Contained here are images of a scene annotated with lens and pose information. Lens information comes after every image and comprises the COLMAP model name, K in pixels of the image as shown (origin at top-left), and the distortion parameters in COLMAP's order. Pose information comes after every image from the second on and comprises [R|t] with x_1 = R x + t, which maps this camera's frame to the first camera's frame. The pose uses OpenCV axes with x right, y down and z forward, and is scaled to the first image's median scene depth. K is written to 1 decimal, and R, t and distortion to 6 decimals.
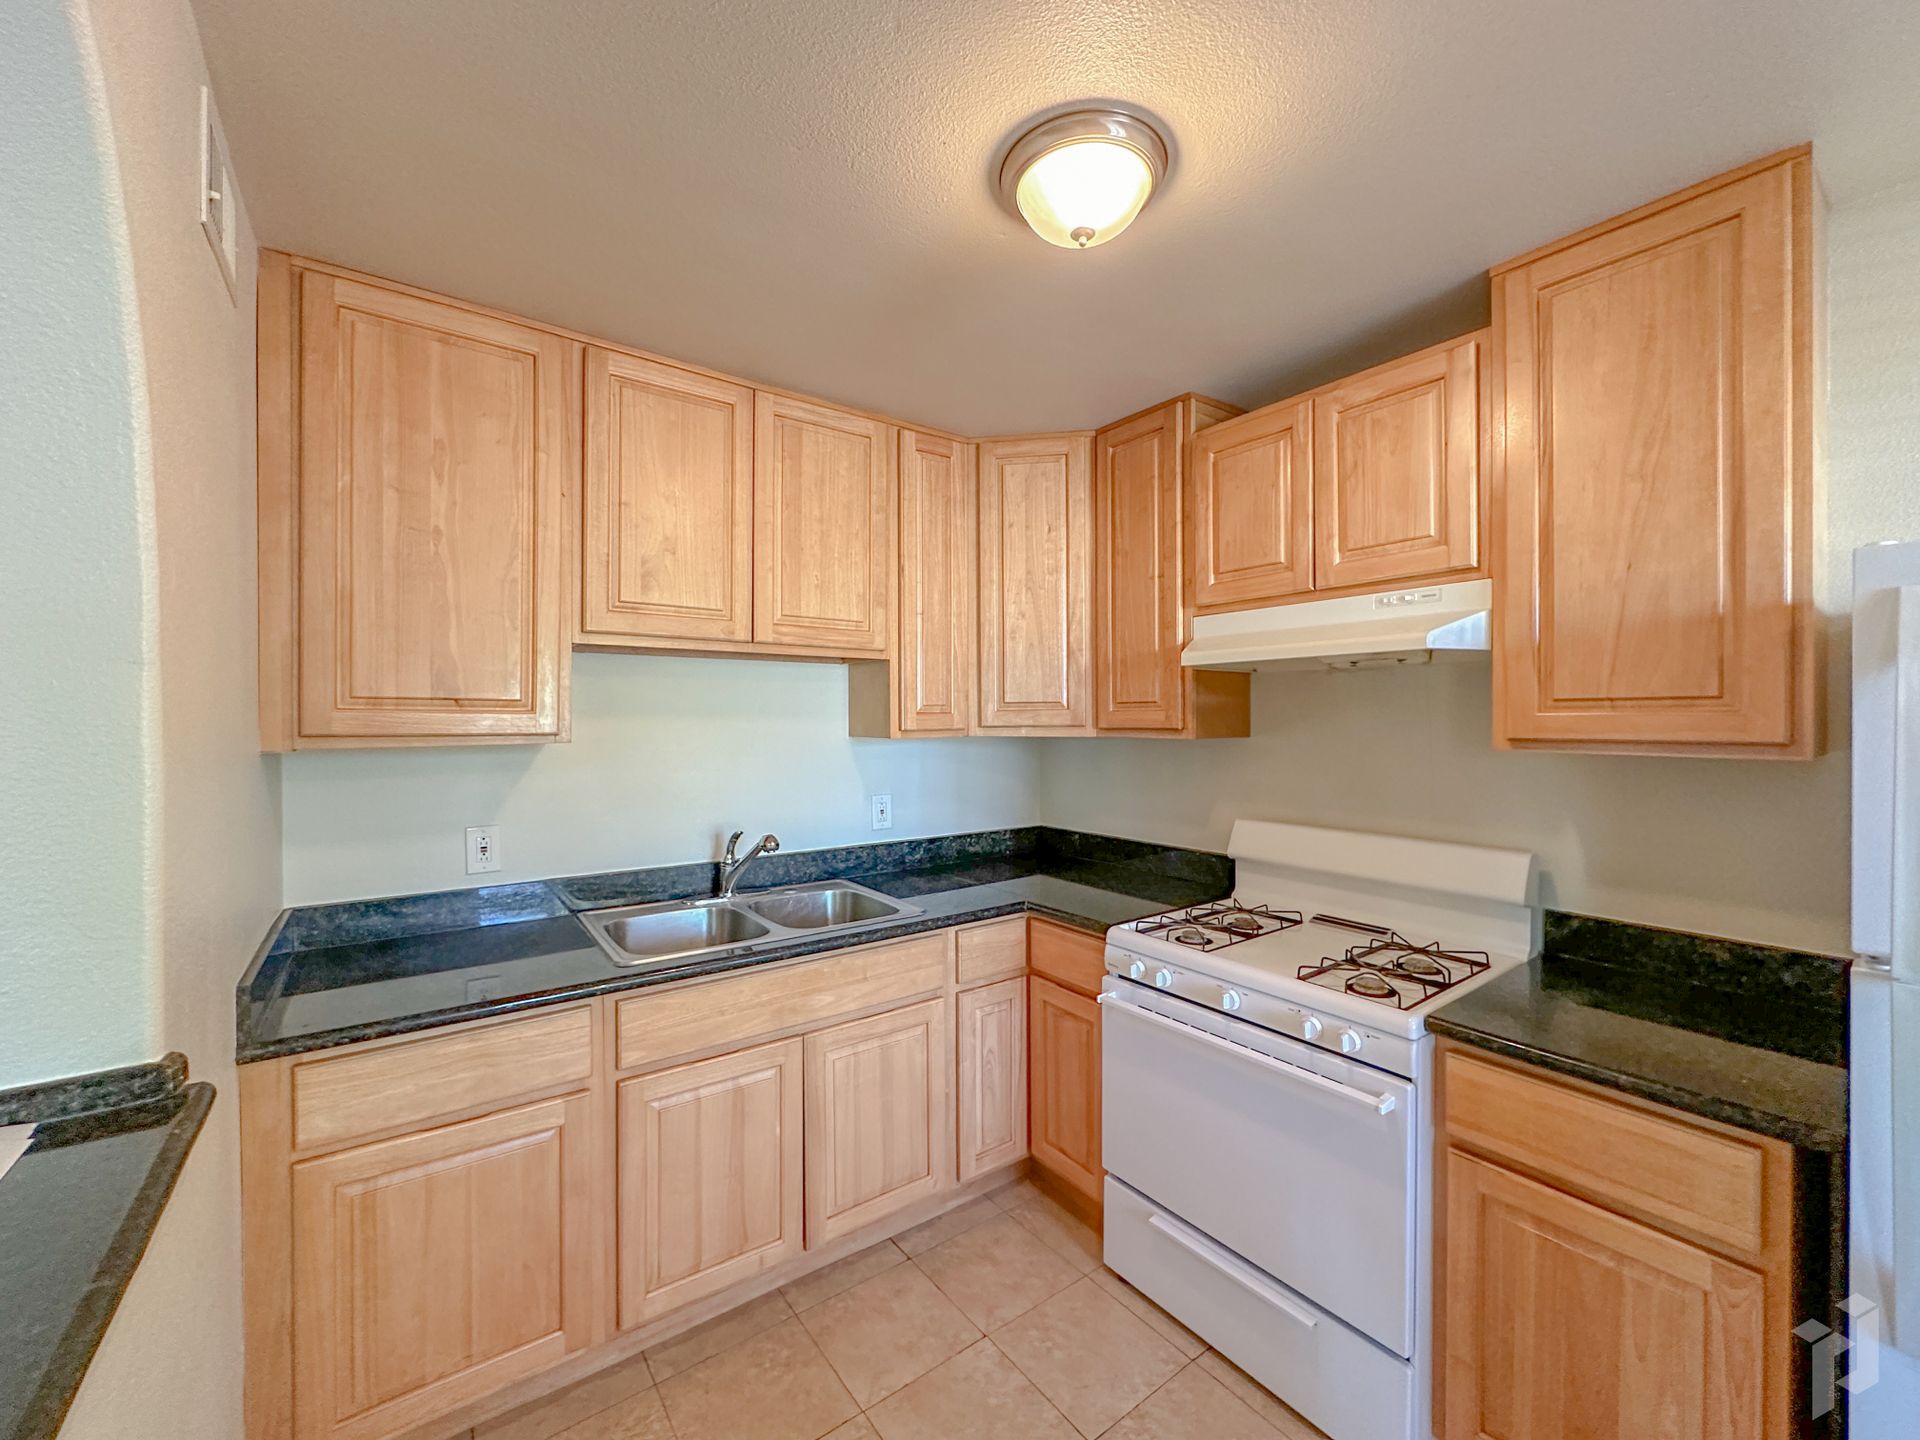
lens RADIAL K [[752.6, 0, 960.0], [0, 752.6, 720.0], [0, 0, 1]] dist [0.000670, 0.000205]
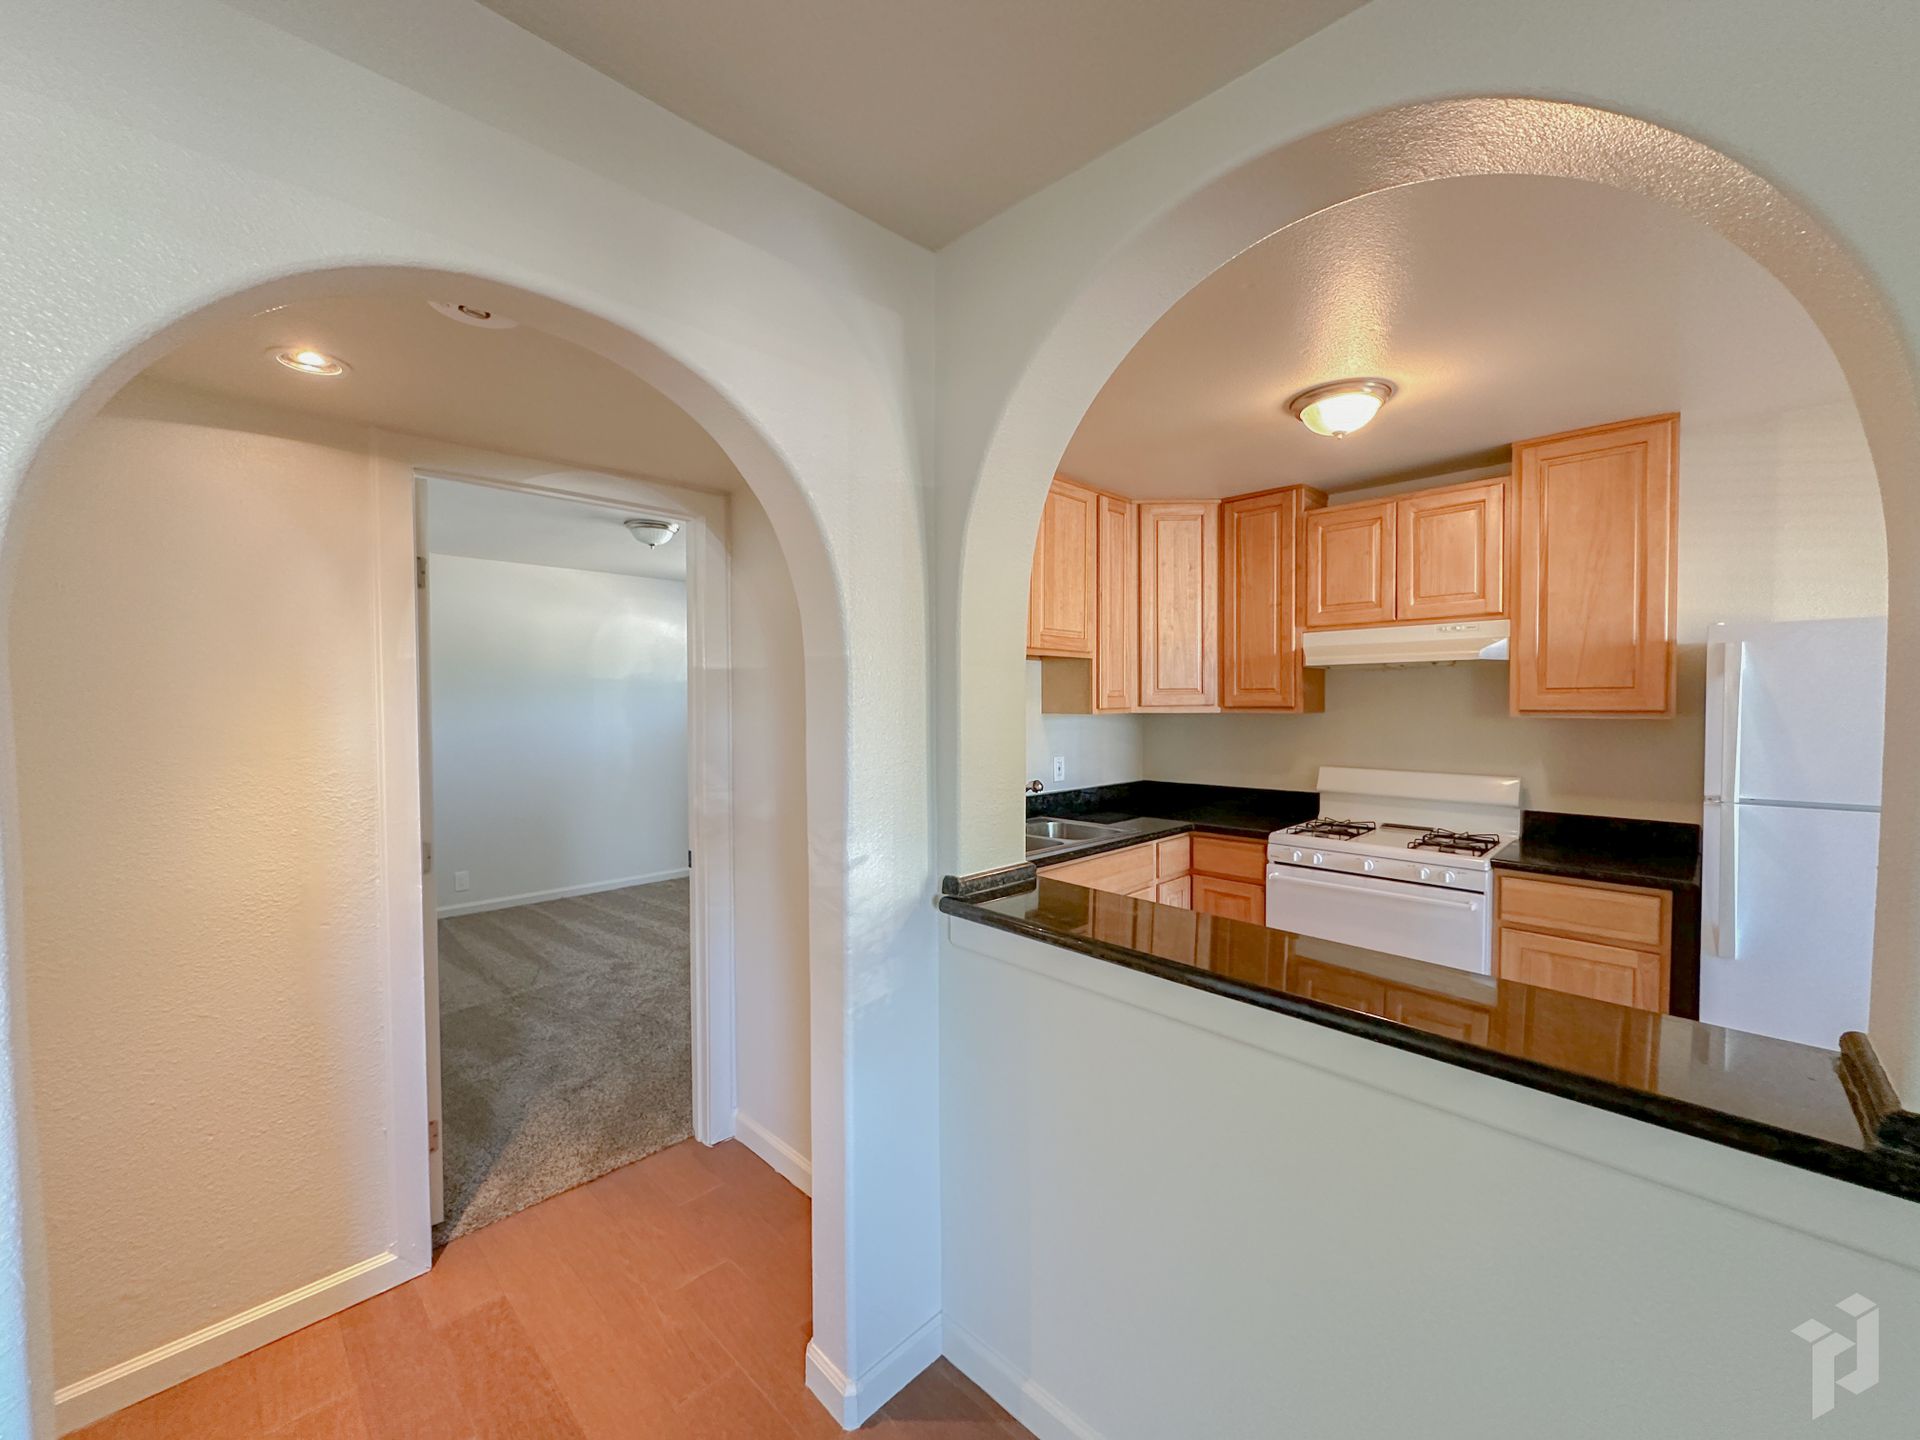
lens RADIAL K [[752.6, 0, 960.0], [0, 752.6, 720.0], [0, 0, 1]] dist [0.000670, 0.000205]
pose [[0.988167, -0.005294, 0.153293, -0.618501], [0.002159, 0.999785, 0.020616, 0.006220], [-0.153369, -0.020041, 0.987966, -0.404441]]
